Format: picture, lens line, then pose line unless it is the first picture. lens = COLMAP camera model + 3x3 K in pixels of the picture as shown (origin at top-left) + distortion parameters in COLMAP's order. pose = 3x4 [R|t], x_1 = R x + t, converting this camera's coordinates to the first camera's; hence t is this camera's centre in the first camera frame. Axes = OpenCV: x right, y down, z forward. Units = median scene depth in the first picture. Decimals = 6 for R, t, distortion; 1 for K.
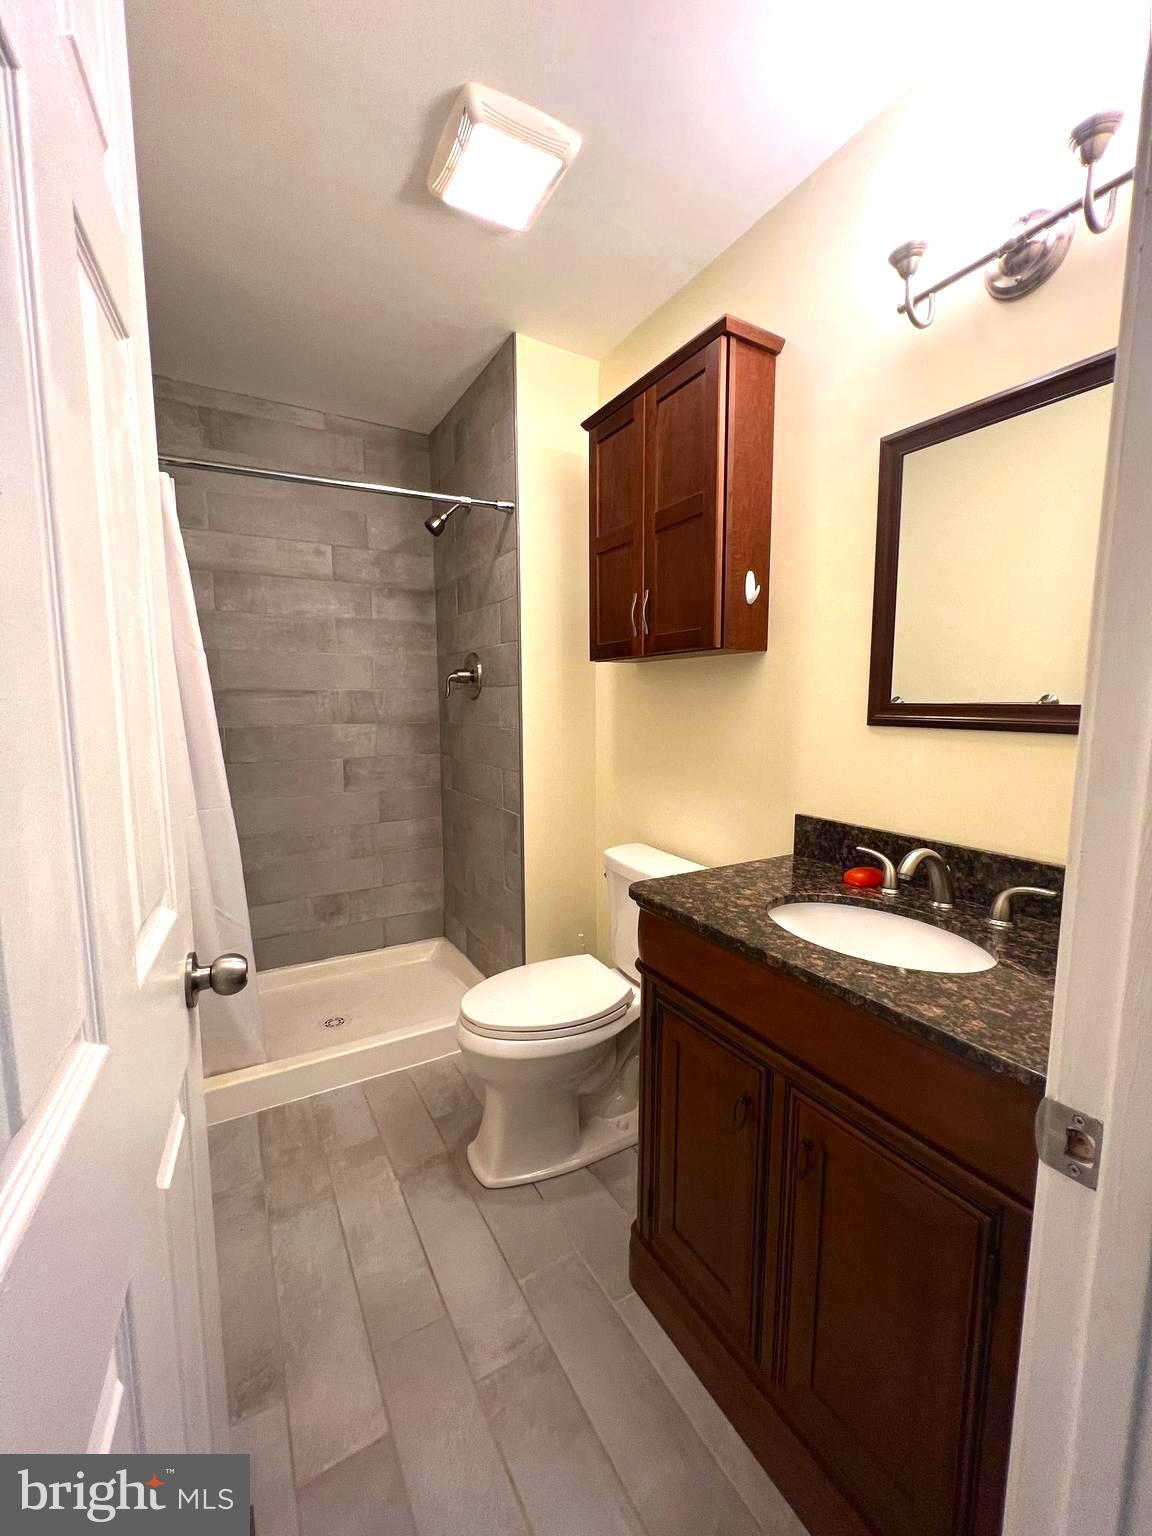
lens RADIAL K [[616.0, 0, 571.0], [0, 616.0, 772.6], [0, 0, 1]] dist [0.000518, -0.000187]
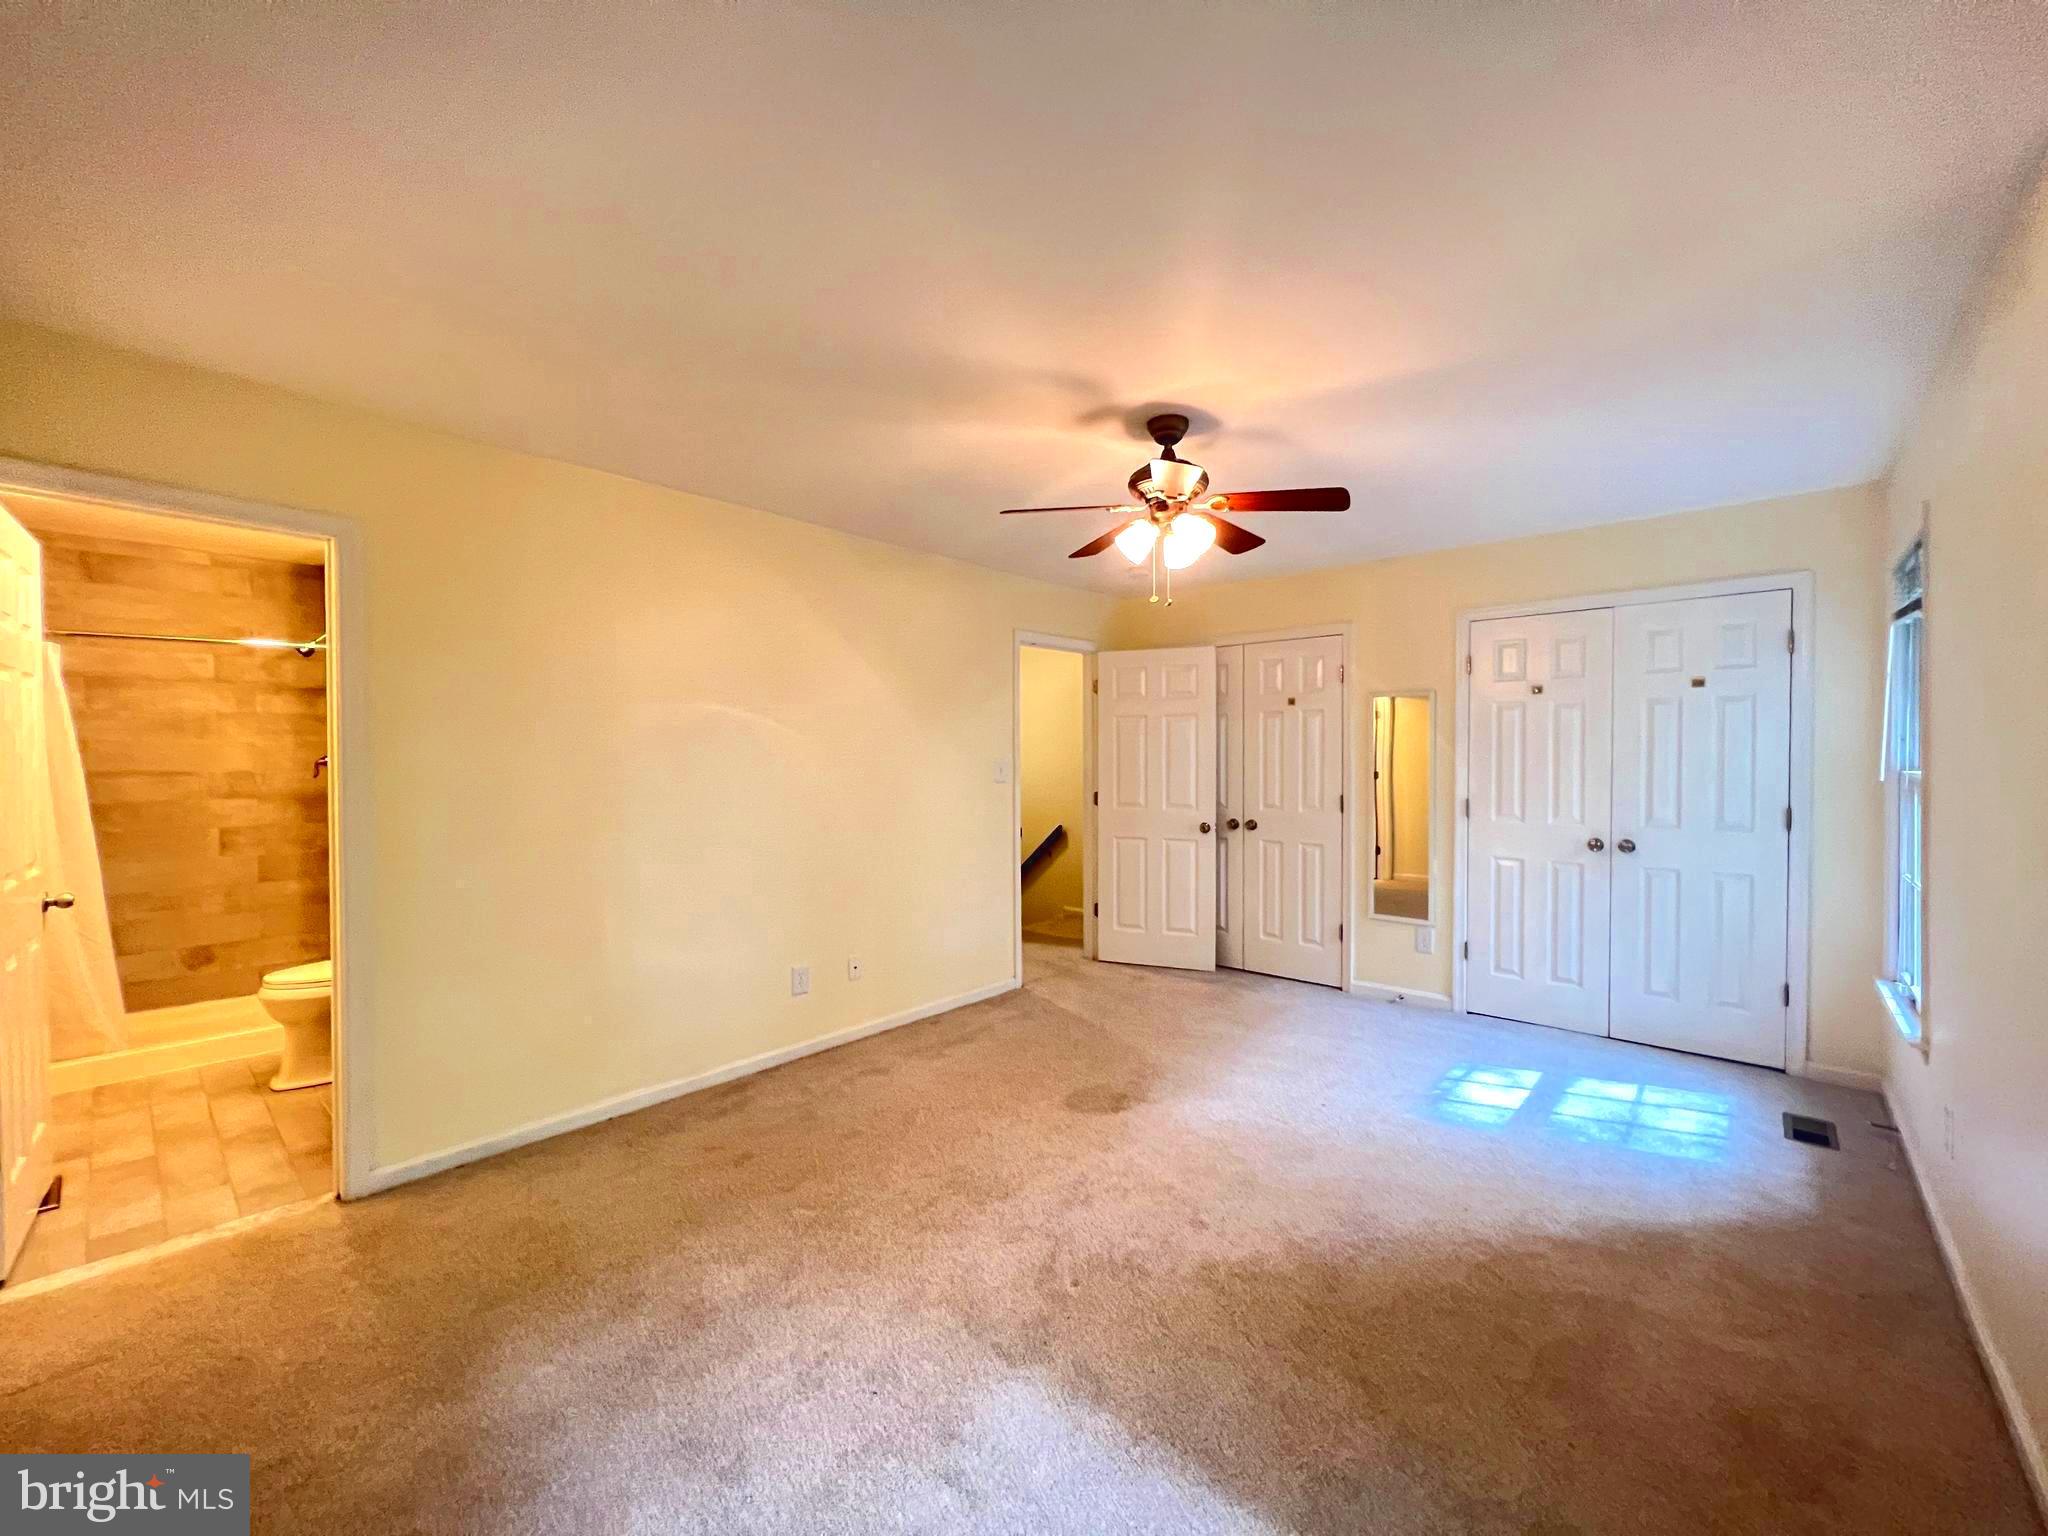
lens RADIAL K [[821.3, 0, 1028.5], [0, 821.3, 766.3], [0, 0, 1]] dist [0.000518, -0.000187]
pose [[0.949196, -0.006878, 0.314610, 0.628303], [0.038582, 0.994762, -0.094657, 0.070376], [-0.312311, 0.101986, 0.944490, -1.019808]]
